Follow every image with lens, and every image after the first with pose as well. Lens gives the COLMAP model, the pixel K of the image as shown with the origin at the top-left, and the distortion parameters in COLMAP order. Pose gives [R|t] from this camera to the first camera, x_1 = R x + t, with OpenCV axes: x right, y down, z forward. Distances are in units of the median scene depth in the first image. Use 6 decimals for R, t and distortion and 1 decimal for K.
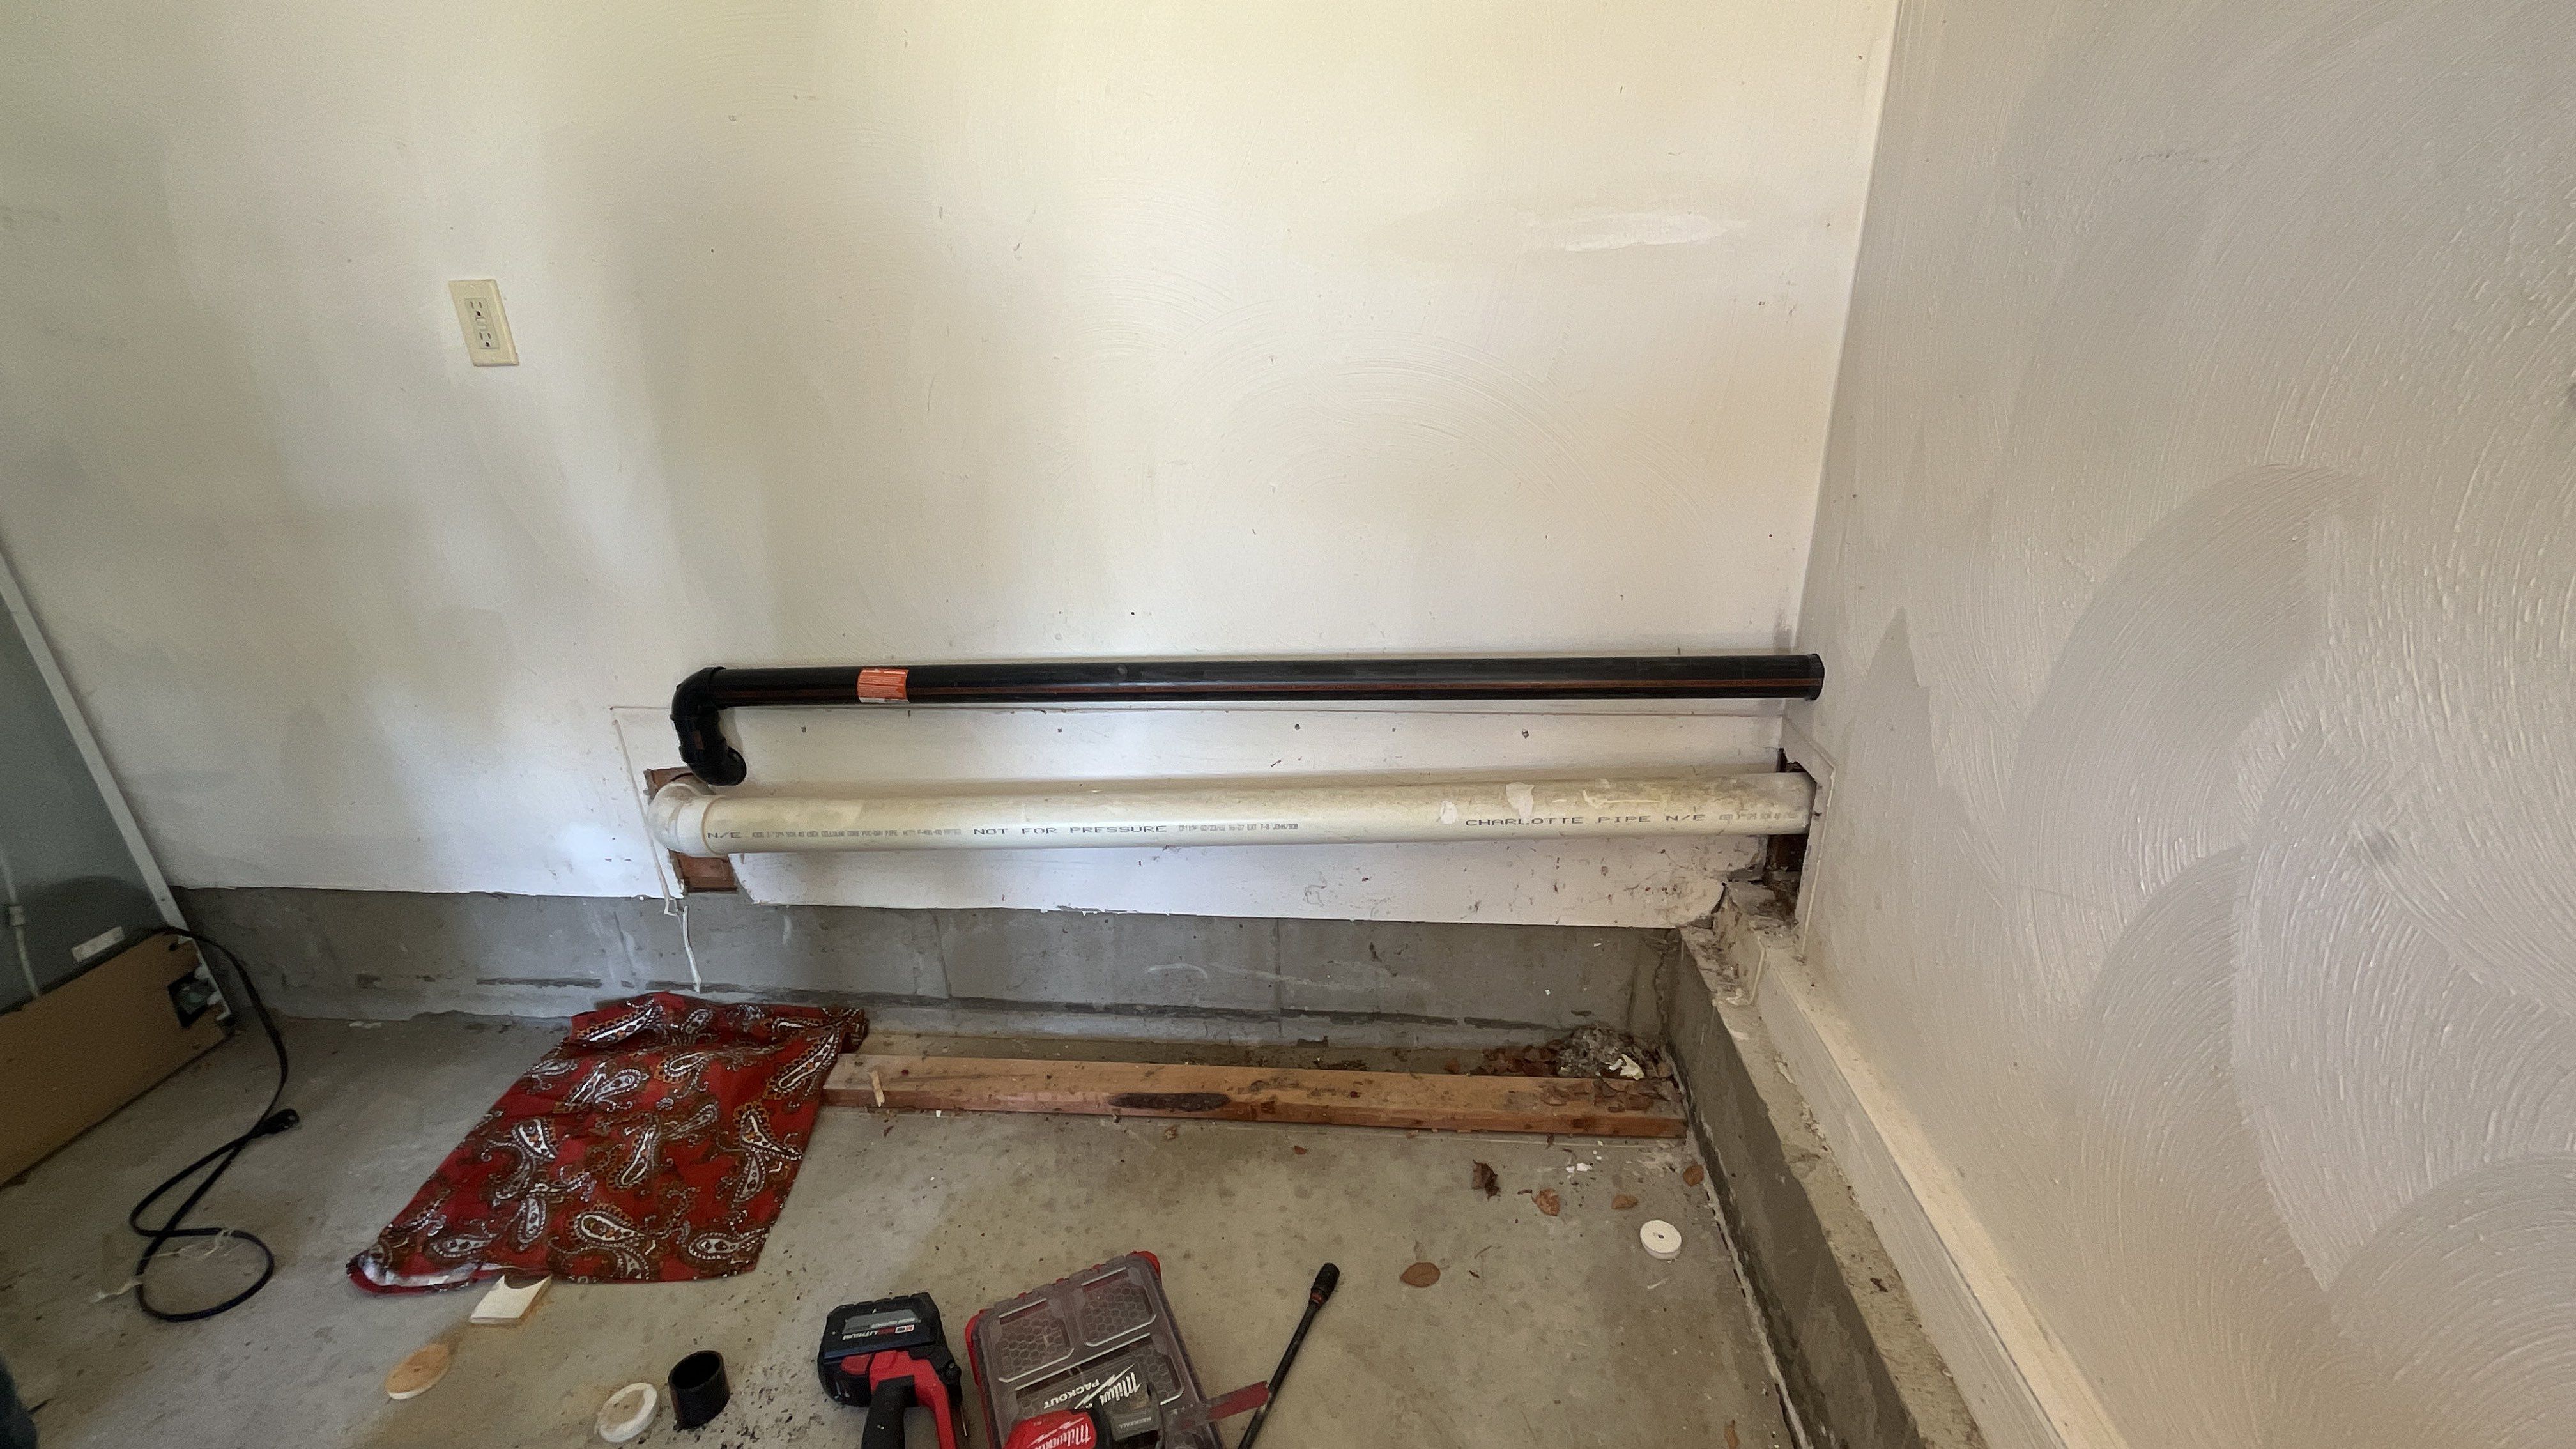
lens RADIAL K [[1037.1, 0, 1288.0], [0, 1037.1, 724.5], [0, 0, 1]] dist [-0.004035, 0.000392]
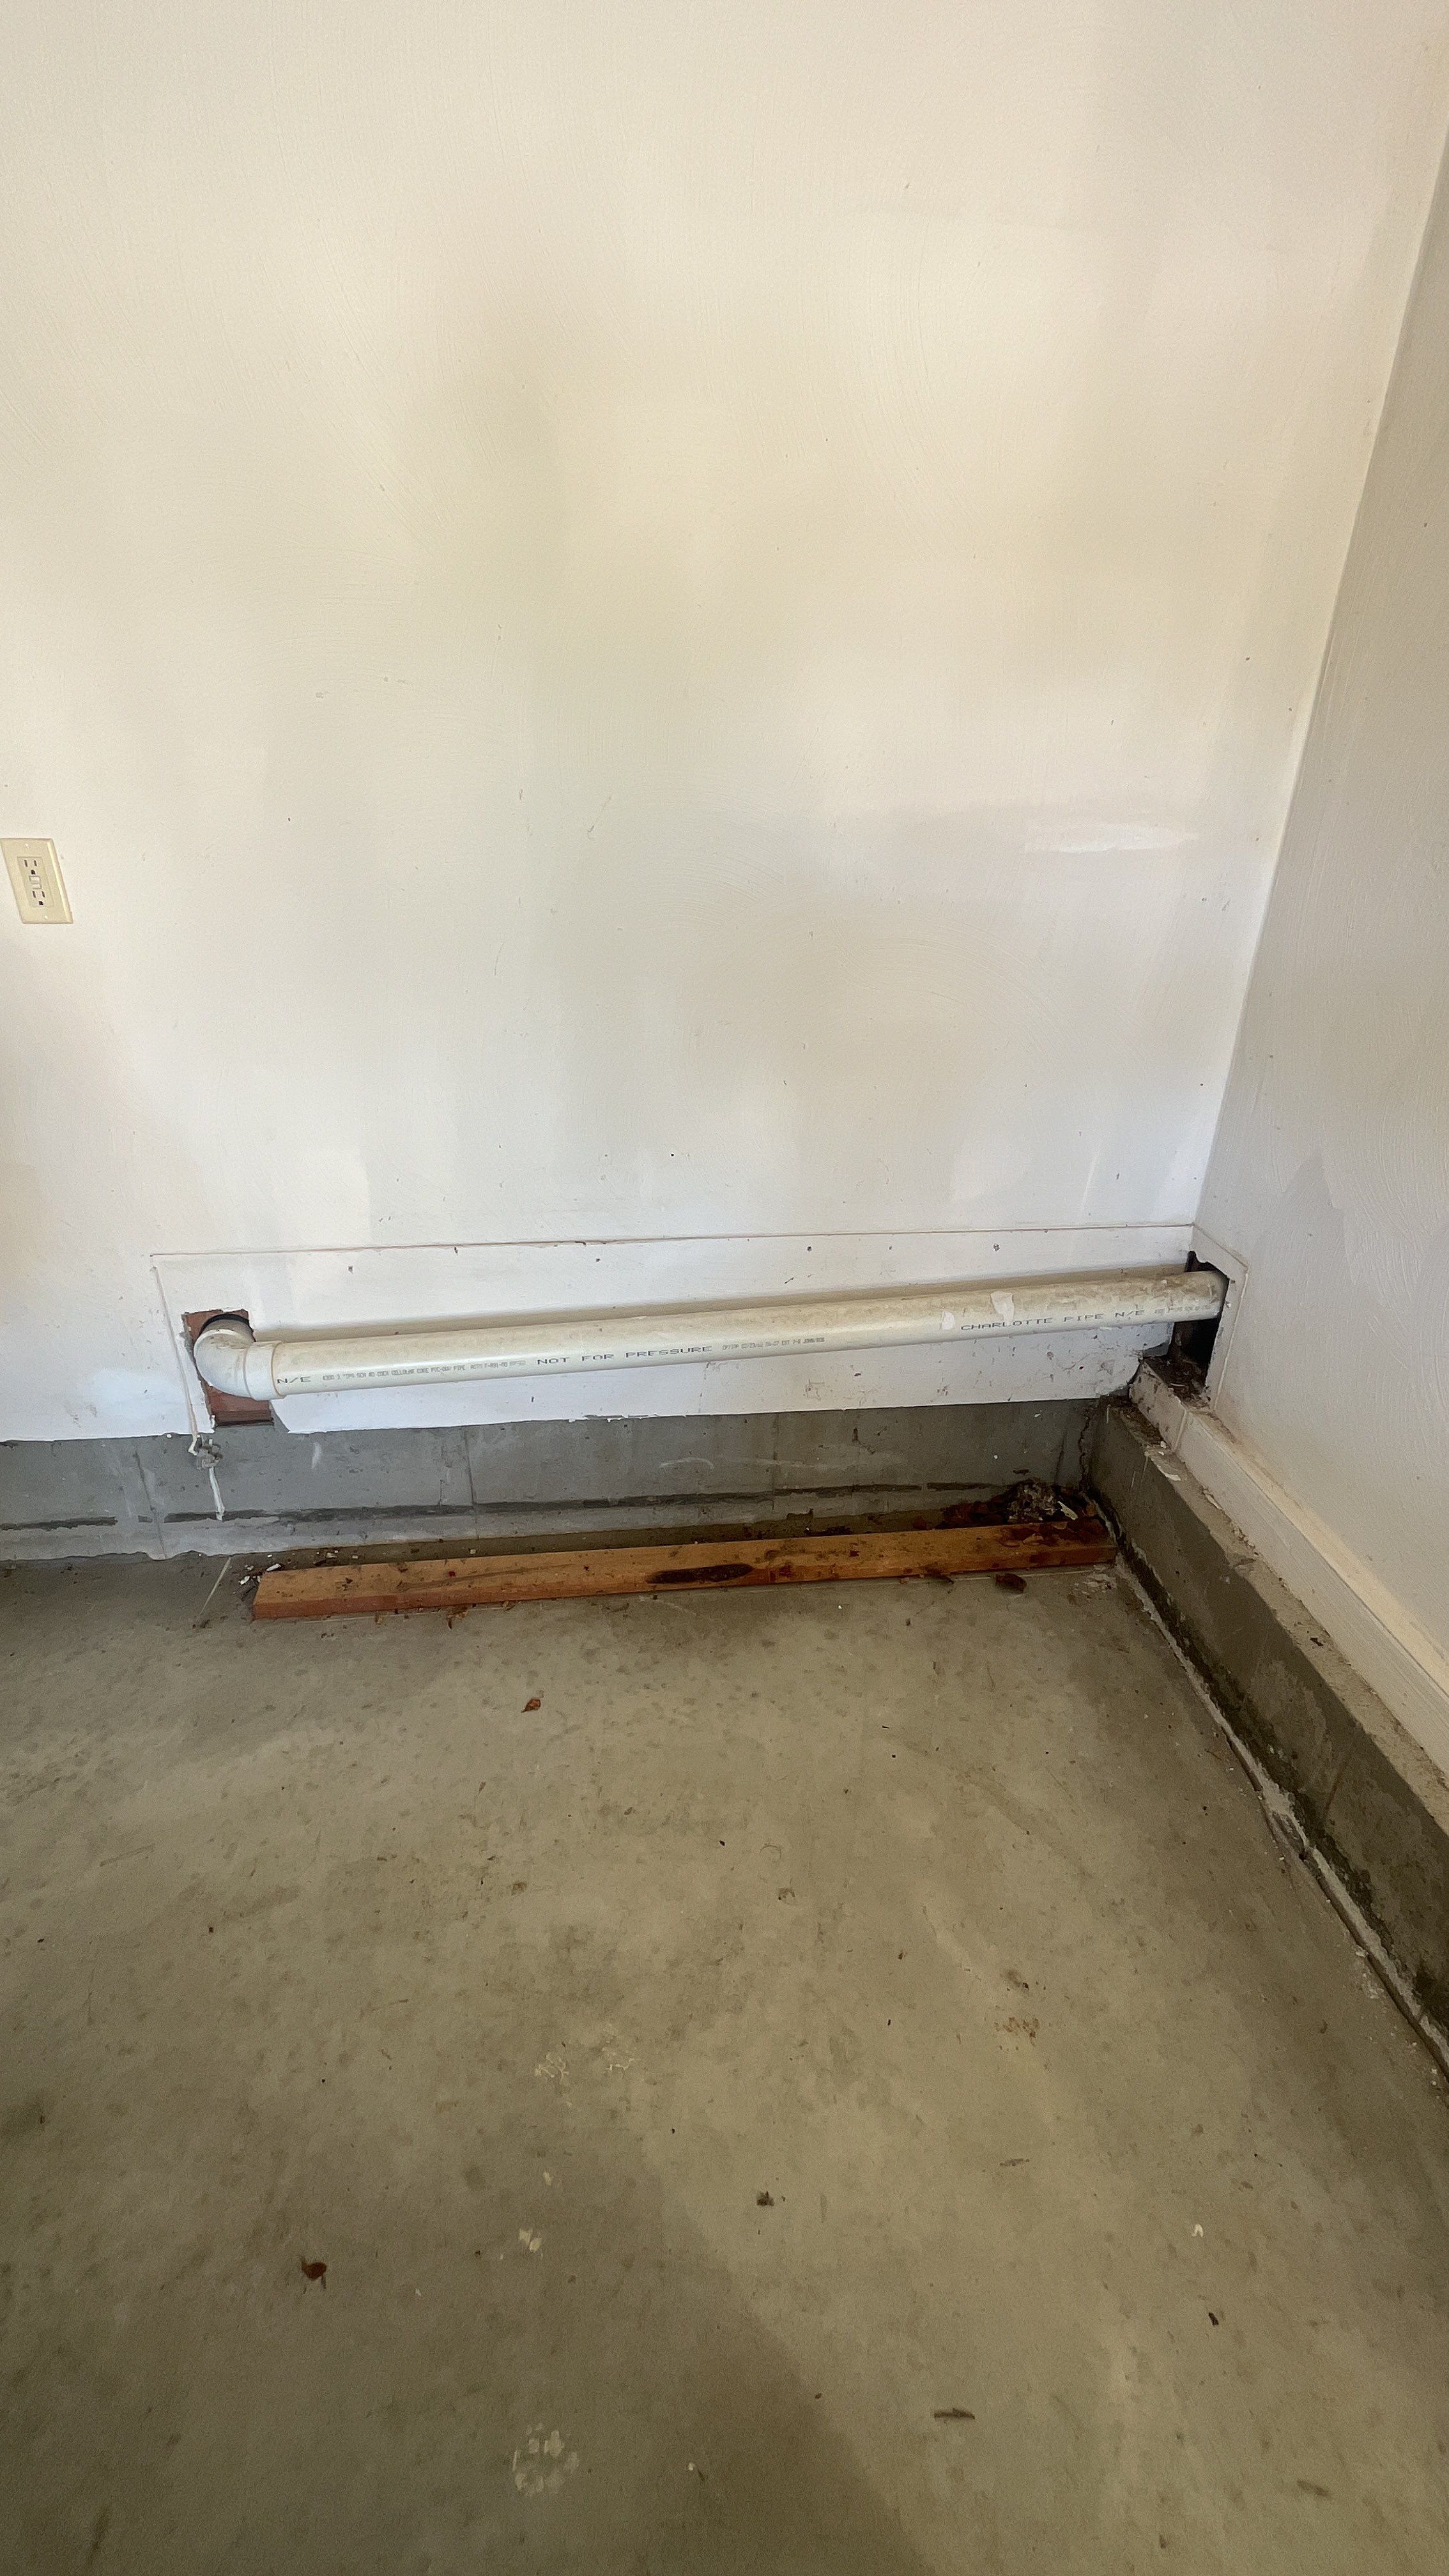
lens RADIAL K [[1037.1, 0, 725.9], [0, 1037.1, 1294.0], [0, 0, 1]] dist [-0.004035, 0.000392]
pose [[0.981883, -0.048375, 0.183207, -0.279746], [0.033880, 0.996102, 0.081438, -0.042202], [-0.186433, -0.073756, 0.979695, -0.116953]]
